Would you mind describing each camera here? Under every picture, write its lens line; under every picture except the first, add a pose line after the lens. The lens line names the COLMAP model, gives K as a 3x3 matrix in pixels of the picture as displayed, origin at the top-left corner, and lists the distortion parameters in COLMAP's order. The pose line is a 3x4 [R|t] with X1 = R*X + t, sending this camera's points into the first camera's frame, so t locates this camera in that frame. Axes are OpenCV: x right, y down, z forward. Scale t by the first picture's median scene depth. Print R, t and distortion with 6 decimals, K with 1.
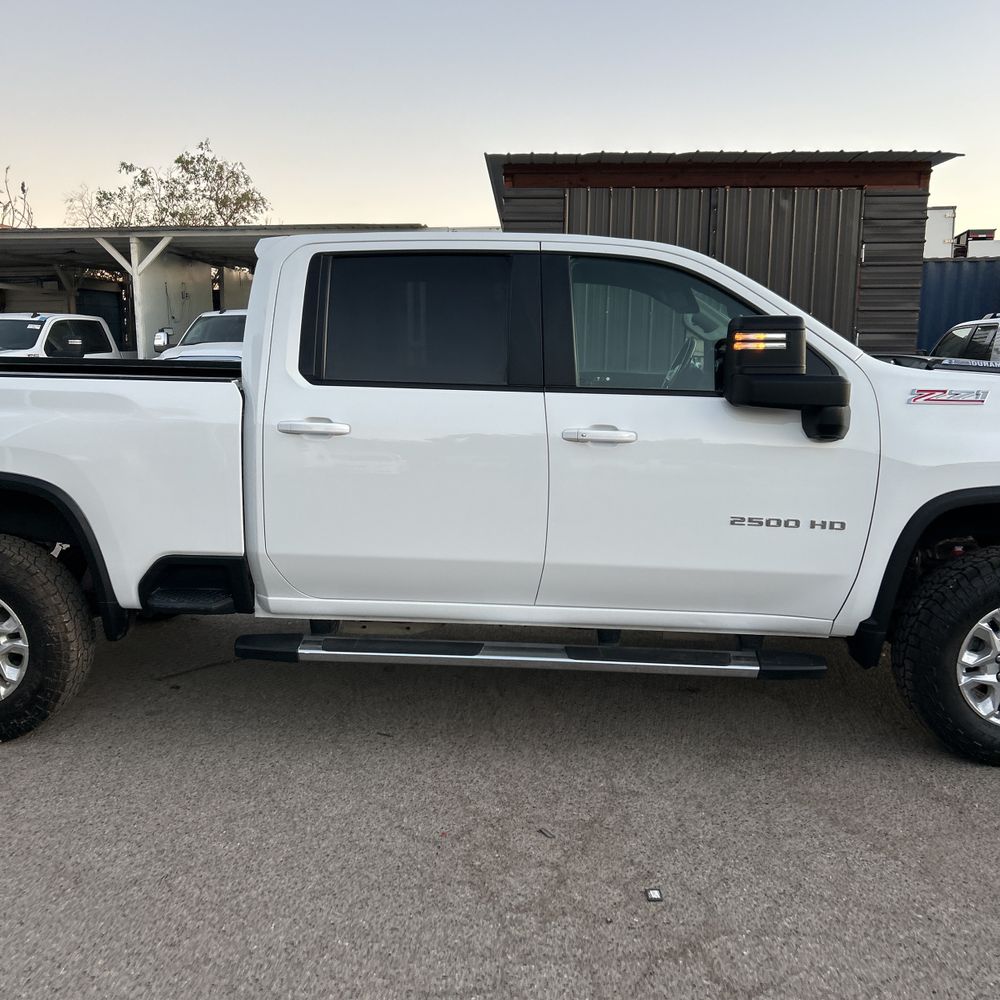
lens RADIAL K [[1010.5, 0, 495.9], [0, 1010.5, 492.3], [0, 0, 1]] dist [0.016812, 0.000000]
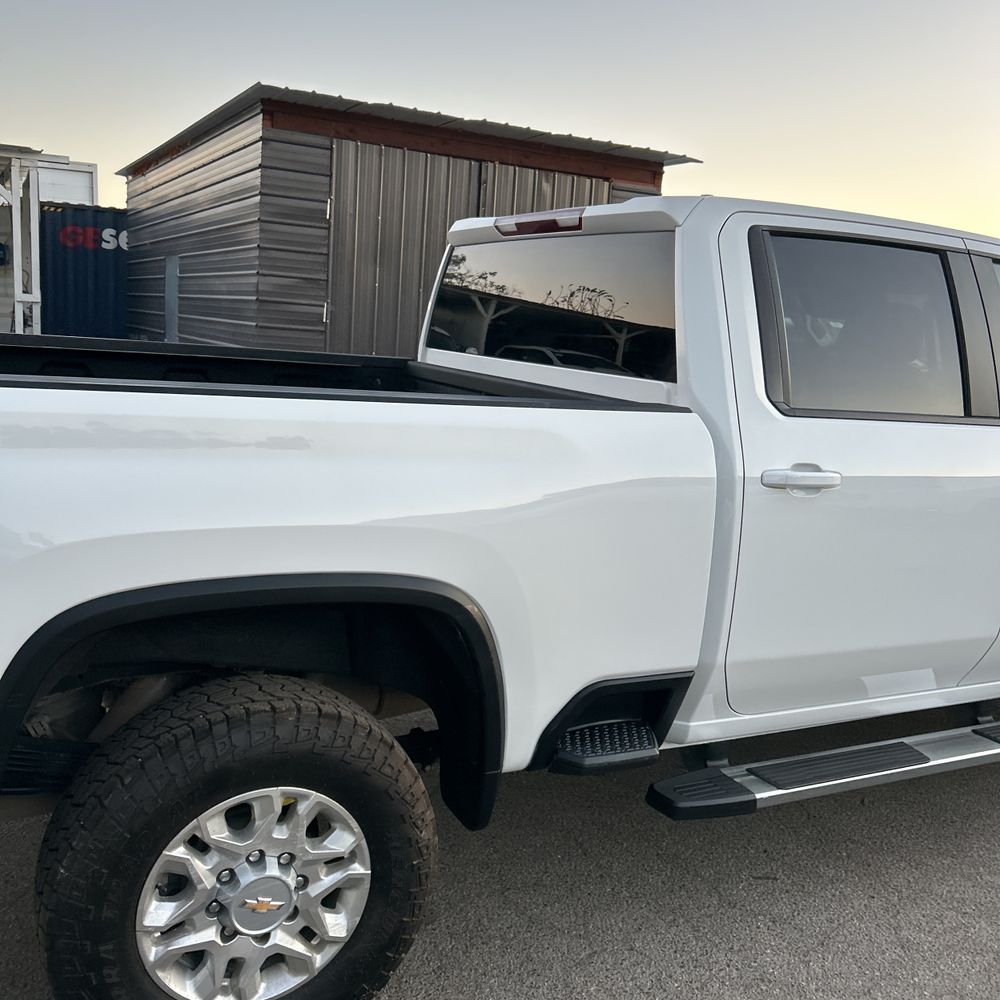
lens RADIAL K [[1010.5, 0, 499.0], [0, 1010.5, 466.1], [0, 0, 1]] dist [0.016812, 0.000000]
pose [[0.851857, -0.026896, 0.523084, -0.695097], [0.020320, 0.999626, 0.018307, -0.085408], [-0.523380, -0.004966, 0.852085, 0.477676]]
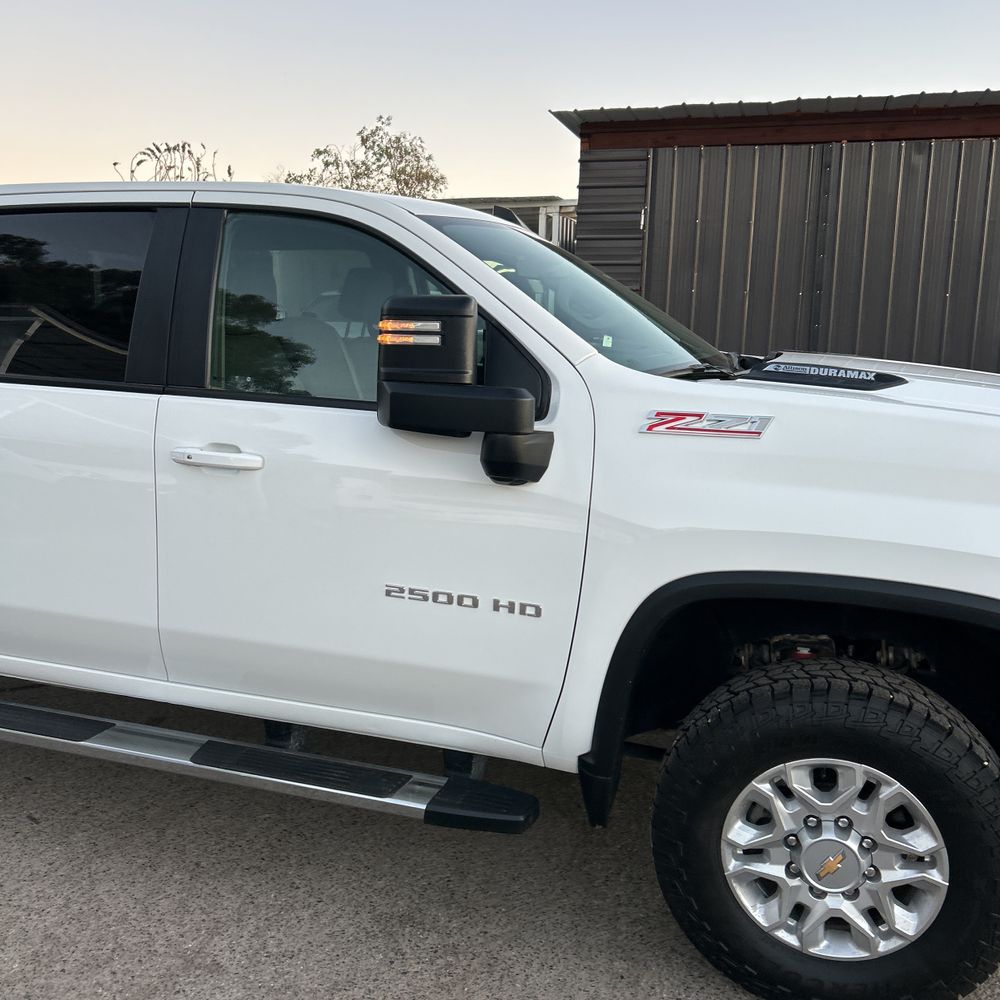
lens RADIAL K [[1010.5, 0, 501.7], [0, 1010.5, 479.9], [0, 0, 1]] dist [0.016812, 0.000000]
pose [[0.968904, 0.052120, -0.241885, 0.441406], [-0.050351, 0.998640, 0.013494, -0.056985], [0.242259, -0.000895, 0.970211, 0.329300]]
